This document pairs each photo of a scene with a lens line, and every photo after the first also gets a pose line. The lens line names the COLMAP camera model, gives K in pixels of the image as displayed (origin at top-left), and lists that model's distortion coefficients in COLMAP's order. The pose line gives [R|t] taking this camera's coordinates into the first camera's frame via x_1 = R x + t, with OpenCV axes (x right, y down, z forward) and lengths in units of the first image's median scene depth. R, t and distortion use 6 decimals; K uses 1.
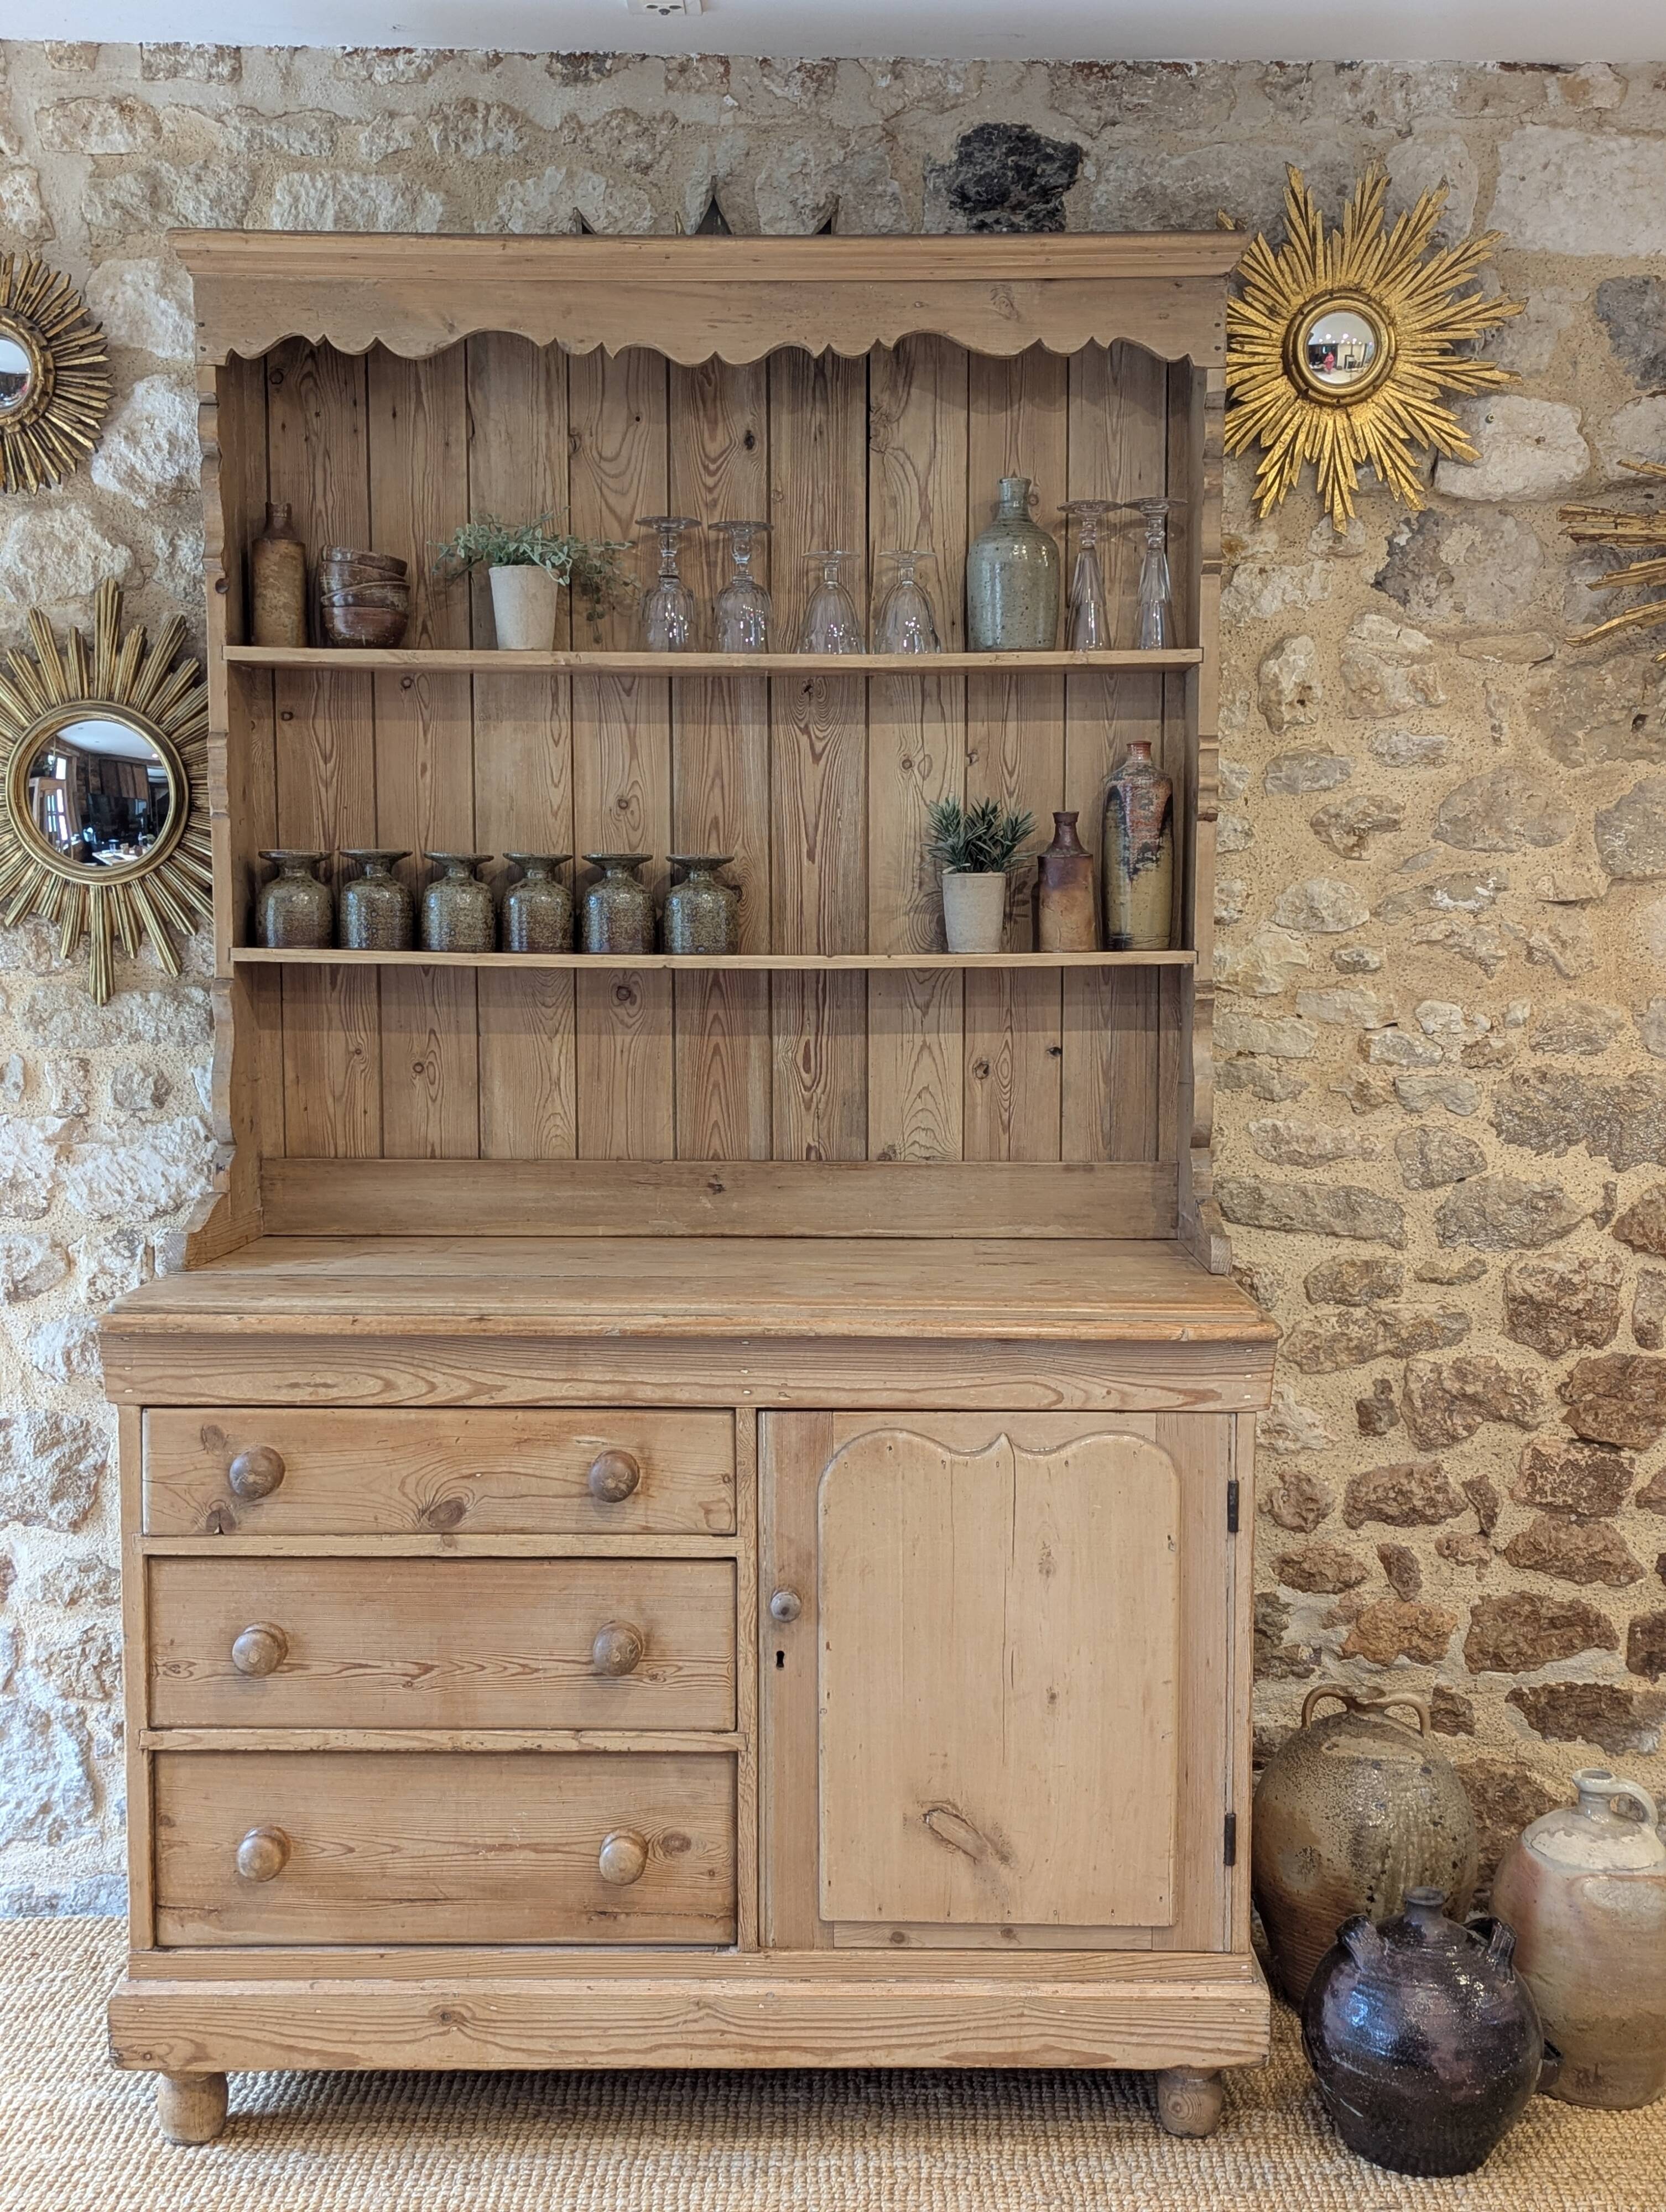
lens RADIAL K [[2374.5, 0, 843.8], [0, 2374.5, 1127.3], [0, 0, 1]] dist [0.054090, 0.000000]
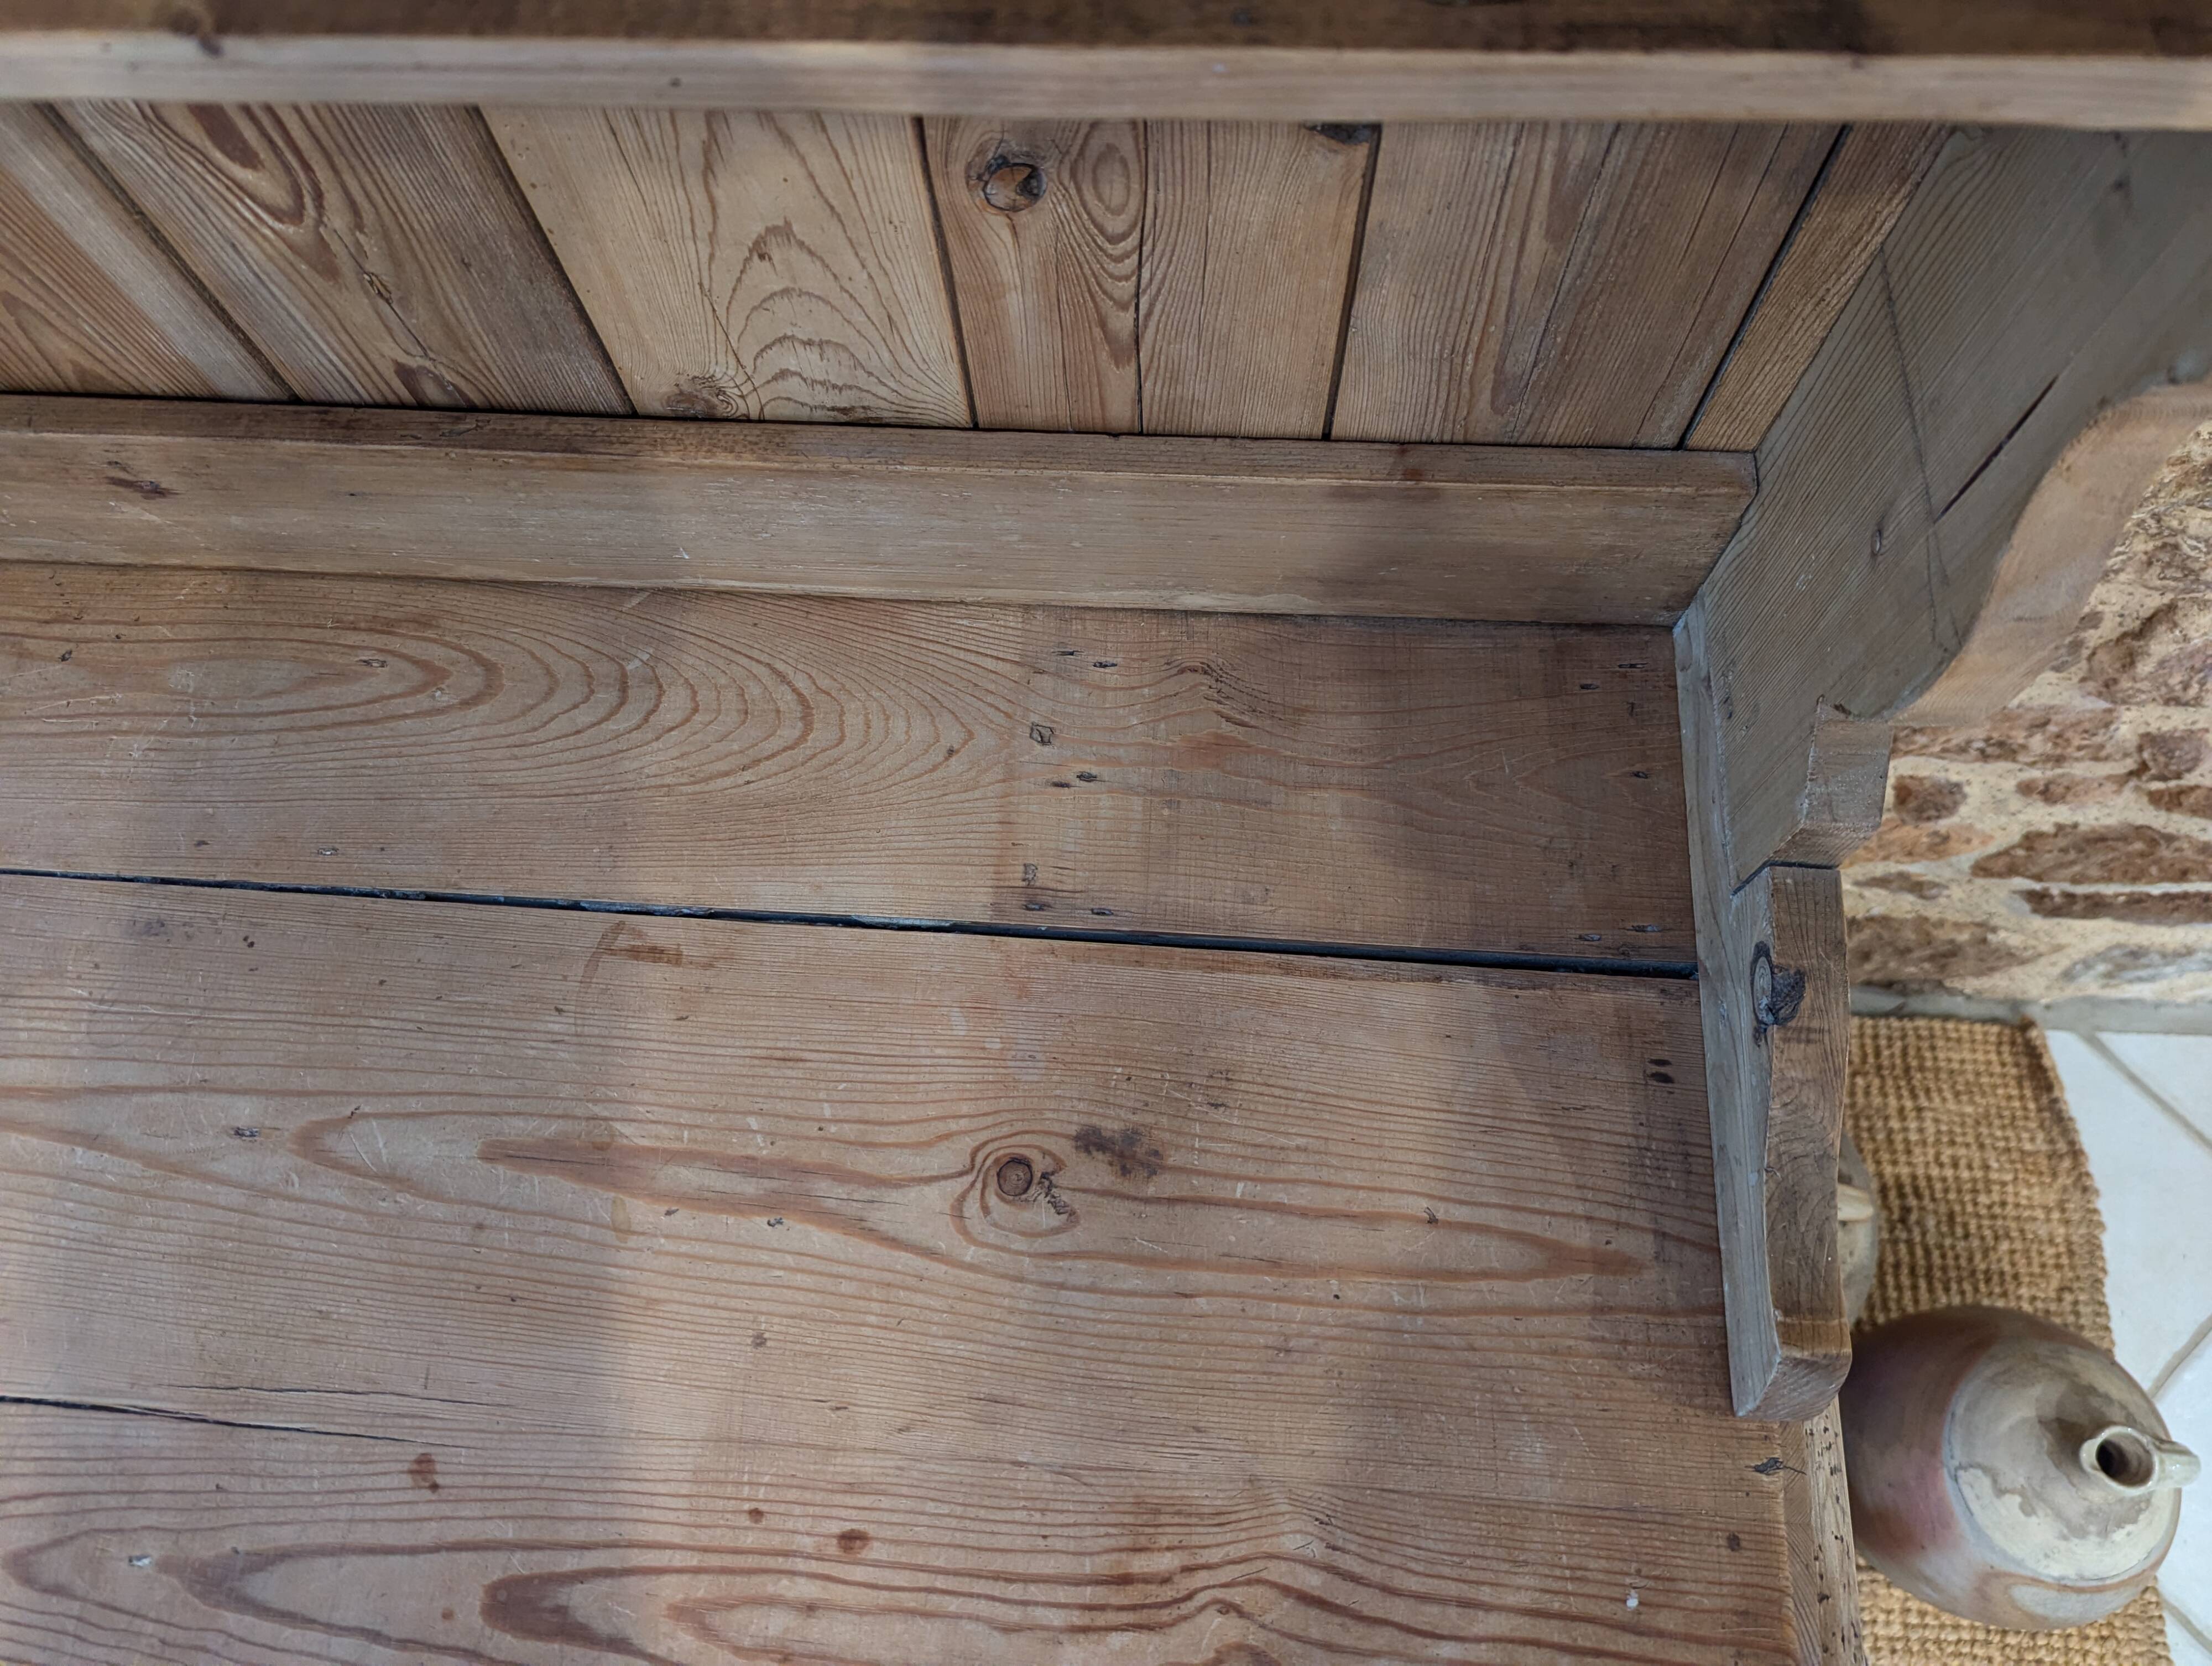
lens RADIAL K [[1572.6, 0, 1136.0], [0, 1572.6, 841.5], [0, 0, 1]] dist [0.049210, -0.048991]
pose [[0.998874, 0.033025, -0.034061, 0.078121], [0.016623, 0.428798, 0.903247, -0.133004], [0.044435, -0.902796, 0.427767, 0.888524]]
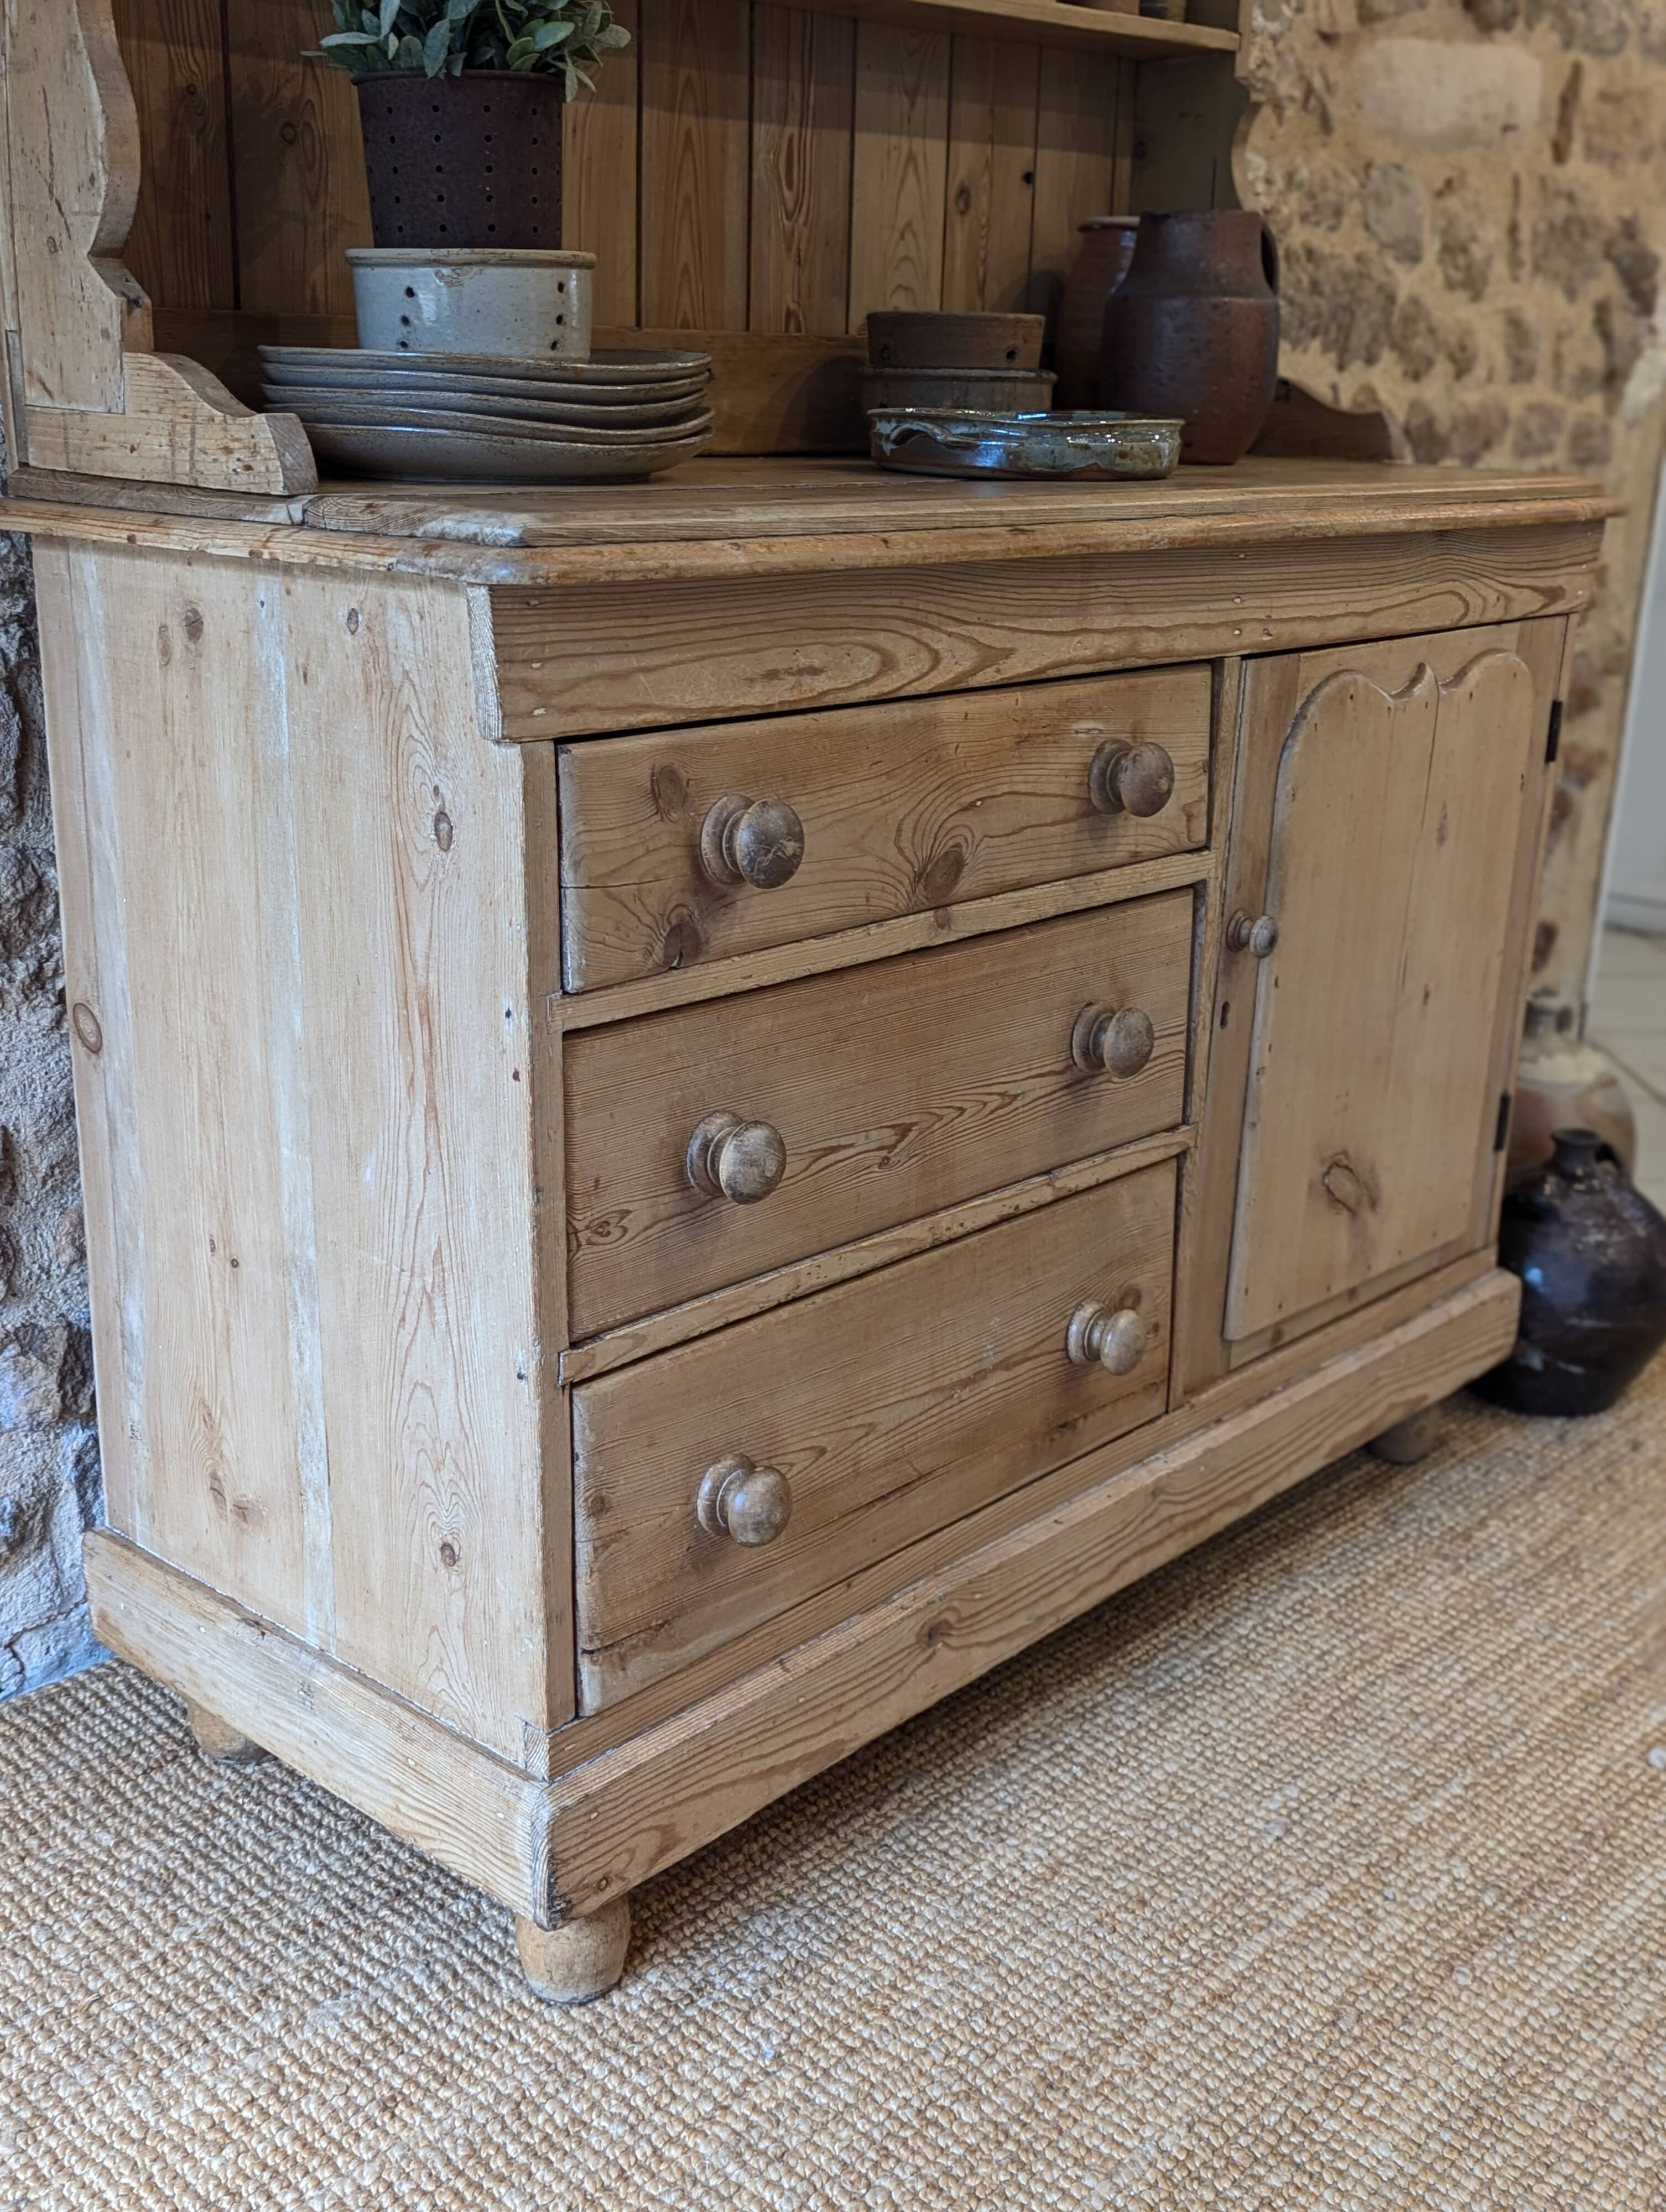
lens RADIAL K [[2374.5, 0, 821.7], [0, 2374.5, 1119.0], [0, 0, 1]] dist [0.054090, 0.000000]
pose [[0.673812, -0.212215, 0.707773, -0.535398], [0.041875, 0.967298, 0.250163, 0.060506], [-0.737715, -0.138925, 0.660663, 0.527949]]
